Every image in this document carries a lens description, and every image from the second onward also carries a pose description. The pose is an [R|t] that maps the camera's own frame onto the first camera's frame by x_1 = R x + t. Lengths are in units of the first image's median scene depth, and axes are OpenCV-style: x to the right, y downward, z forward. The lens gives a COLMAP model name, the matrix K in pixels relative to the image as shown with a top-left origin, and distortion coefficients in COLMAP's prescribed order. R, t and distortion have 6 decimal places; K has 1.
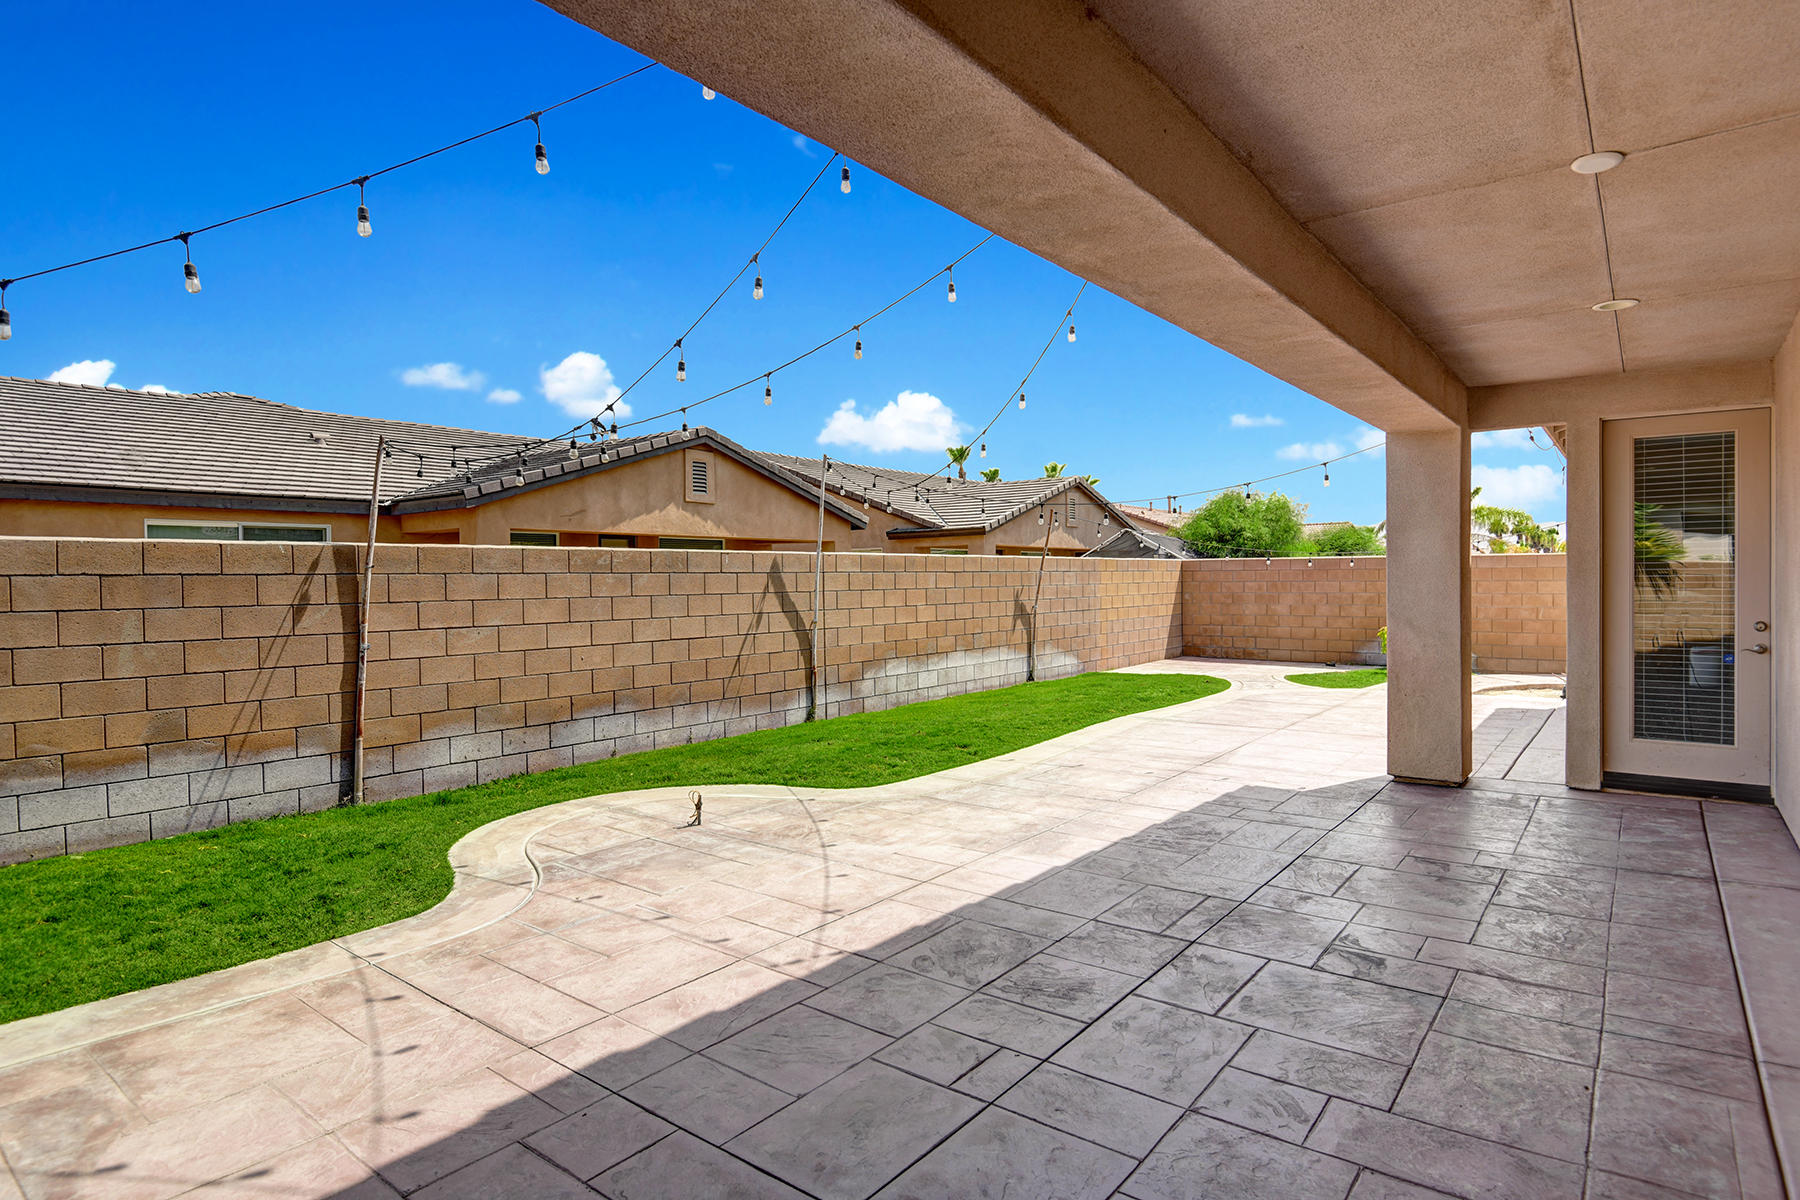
lens RADIAL K [[968.9, 0, 906.3], [0, 968.9, 595.9], [0, 0, 1]] dist [0.000378, -0.026413]
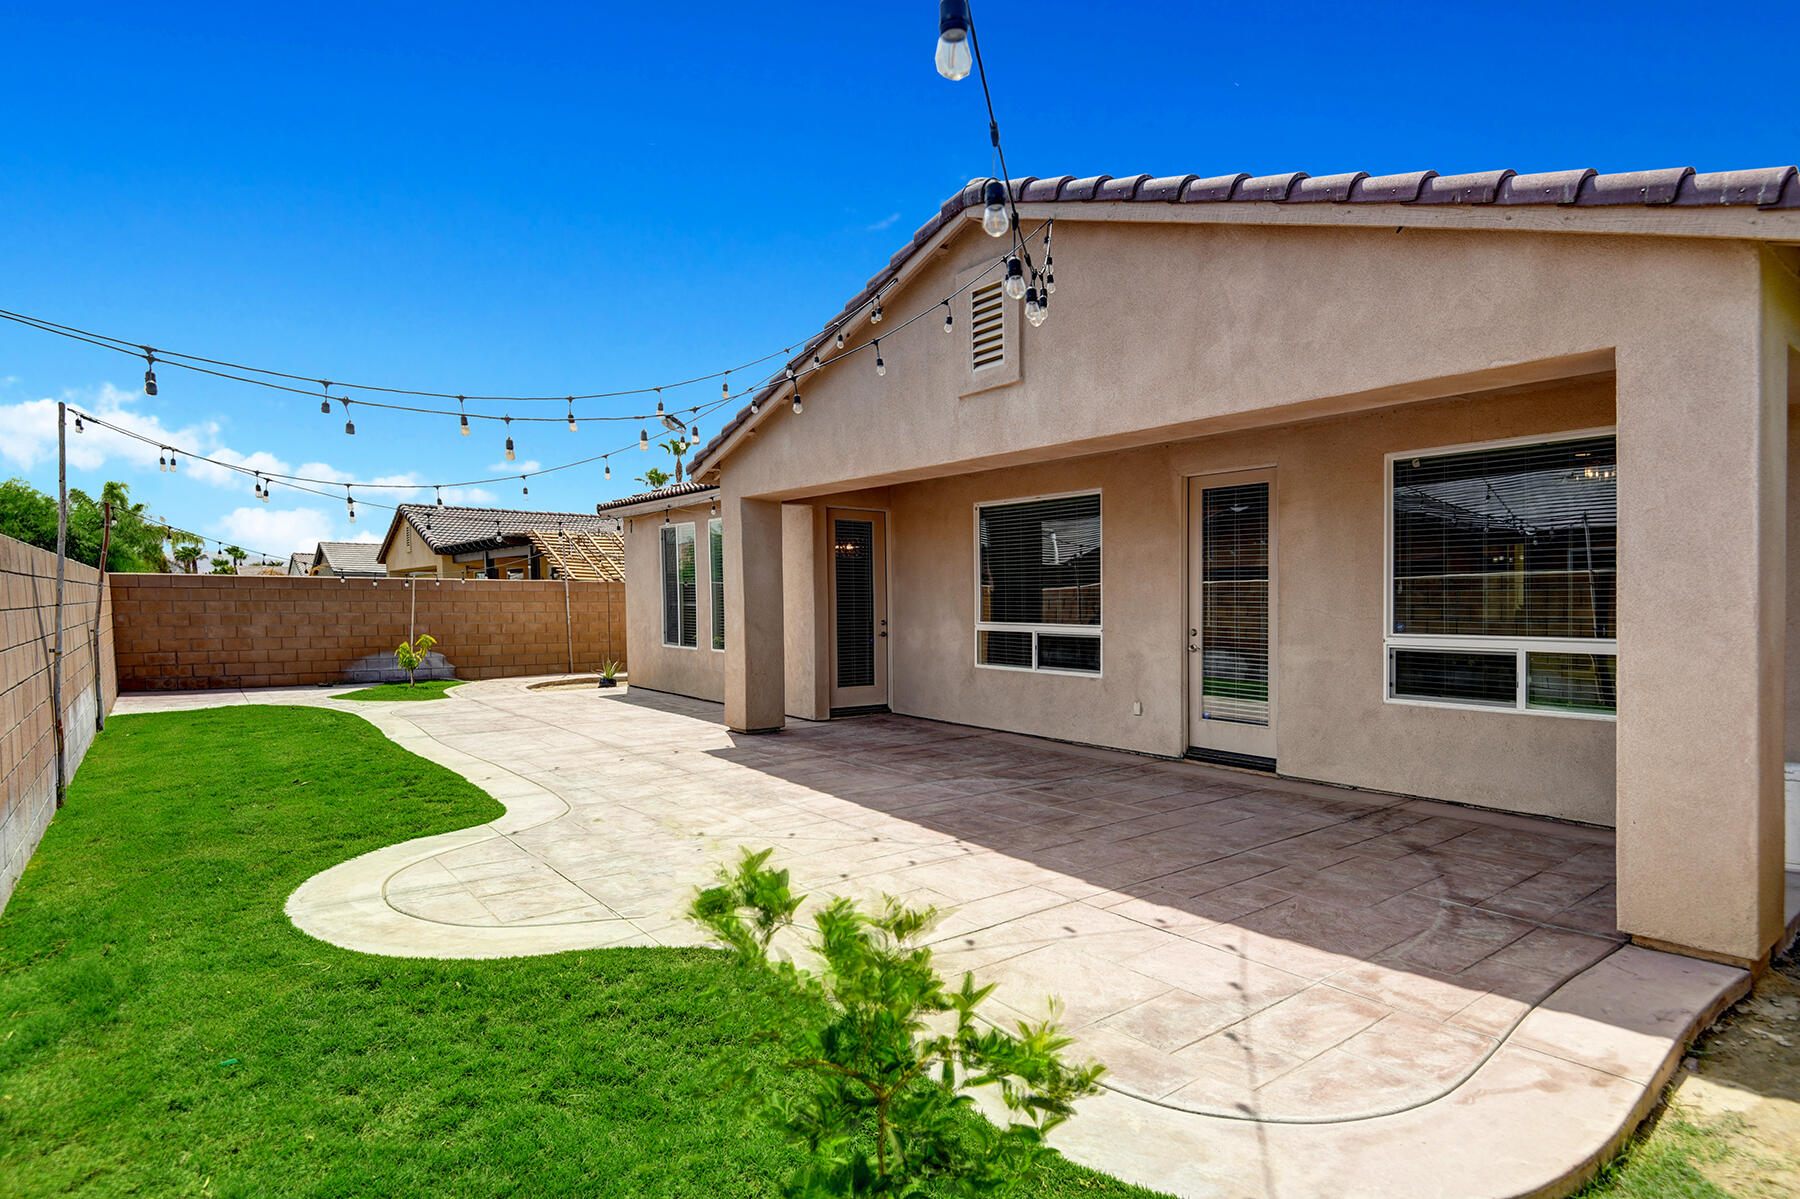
lens RADIAL K [[968.9, 0, 906.3], [0, 968.9, 595.4], [0, 0, 1]] dist [0.000378, -0.026413]
pose [[0.244822, 0.011194, 0.969503, -1.380763], [0.014346, 0.999782, -0.015166, 0.009017], [-0.969462, 0.017622, 0.244608, 0.632342]]
